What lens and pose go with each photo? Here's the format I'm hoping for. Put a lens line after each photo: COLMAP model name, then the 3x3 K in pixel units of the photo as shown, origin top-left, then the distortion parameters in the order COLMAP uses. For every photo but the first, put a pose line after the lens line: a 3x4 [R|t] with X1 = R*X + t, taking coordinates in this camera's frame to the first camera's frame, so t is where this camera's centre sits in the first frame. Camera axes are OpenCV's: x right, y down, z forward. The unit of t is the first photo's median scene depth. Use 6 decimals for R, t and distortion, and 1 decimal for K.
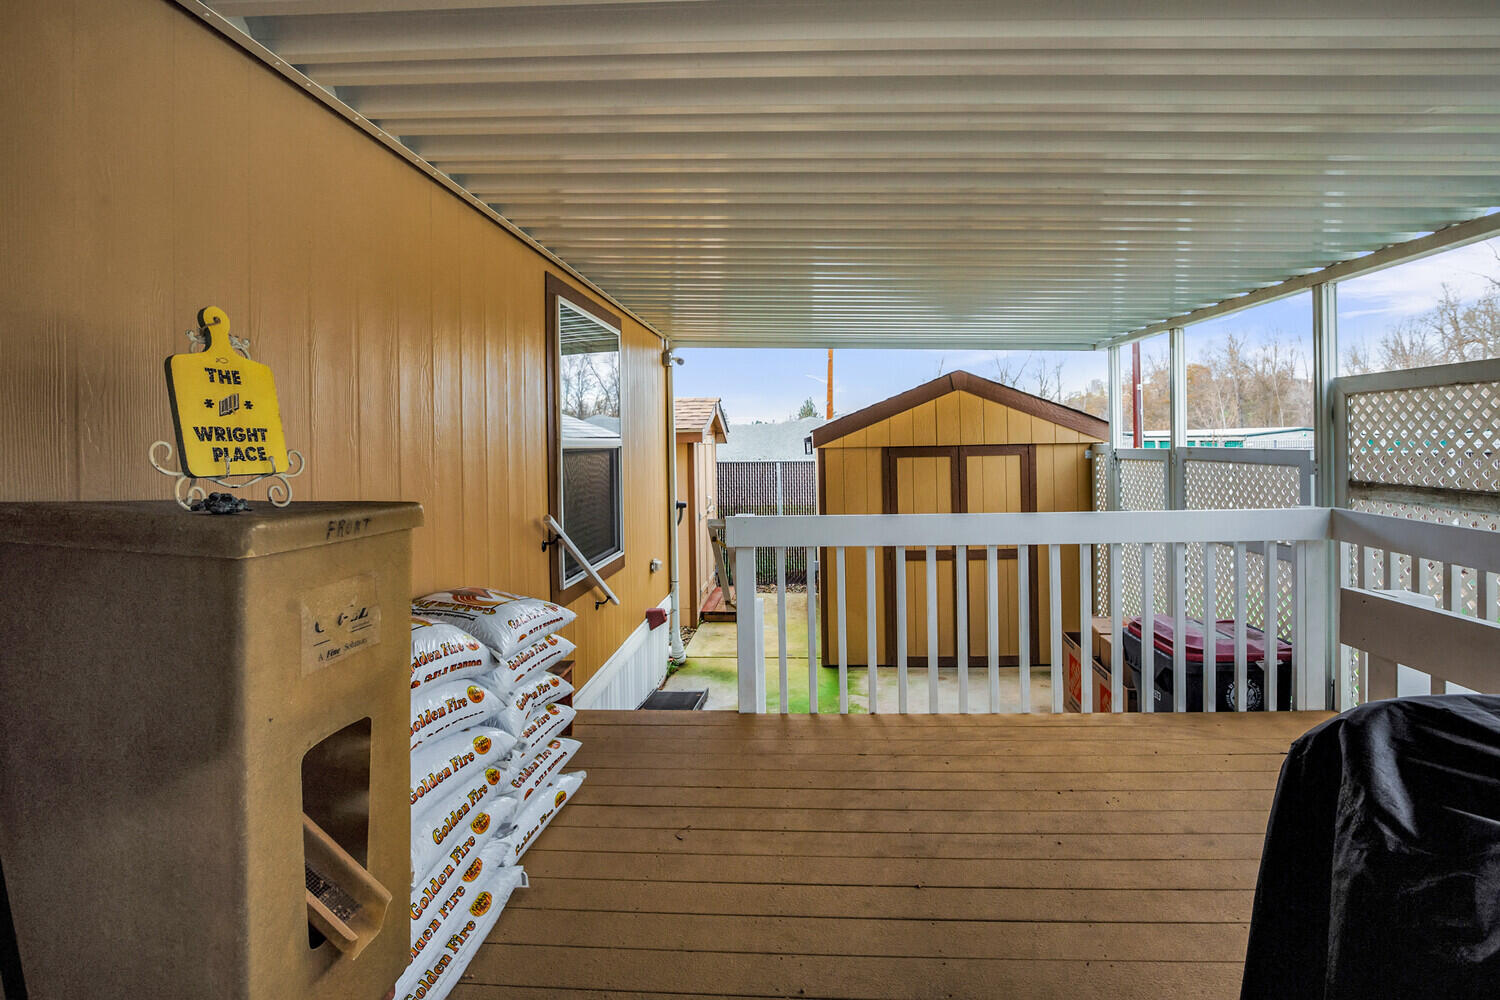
lens RADIAL K [[707.0, 0, 749.5], [0, 707.0, 483.5], [0, 0, 1]] dist [-0.012655, 0.000349]
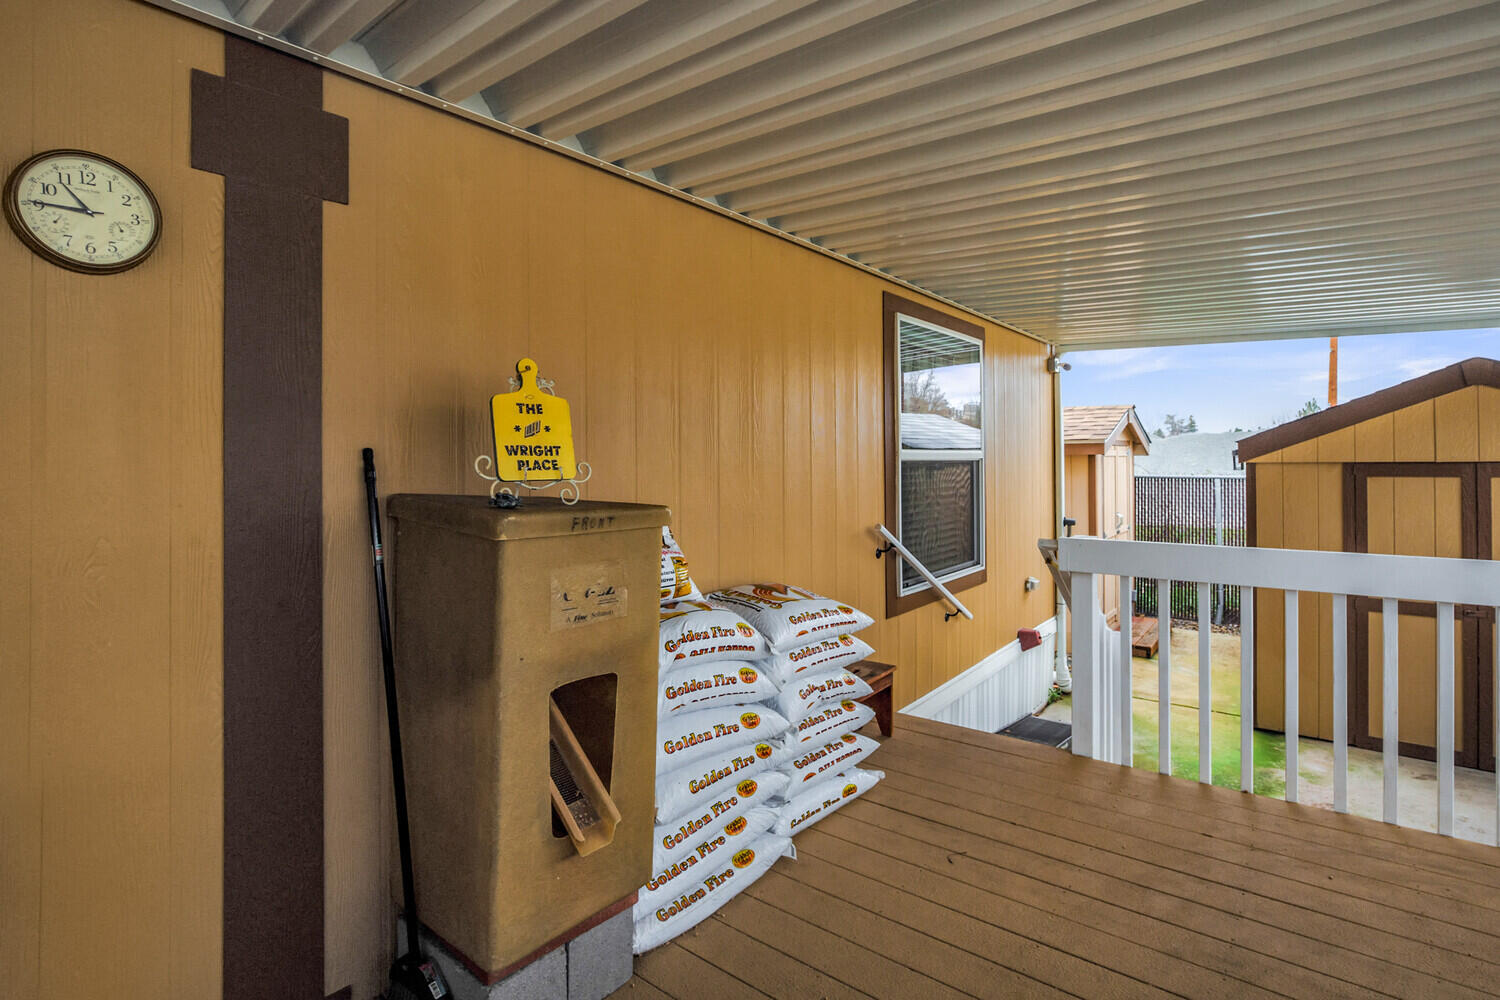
lens RADIAL K [[697.5, 0, 750.0], [0, 697.5, 500.0], [0, 0, 1]] dist [-0.001849, 0.000141]
pose [[0.849124, 0.042305, -0.526497, 0.145983], [-0.037277, 0.999102, 0.020161, -0.006944], [0.526877, 0.002507, 0.849938, 0.026171]]
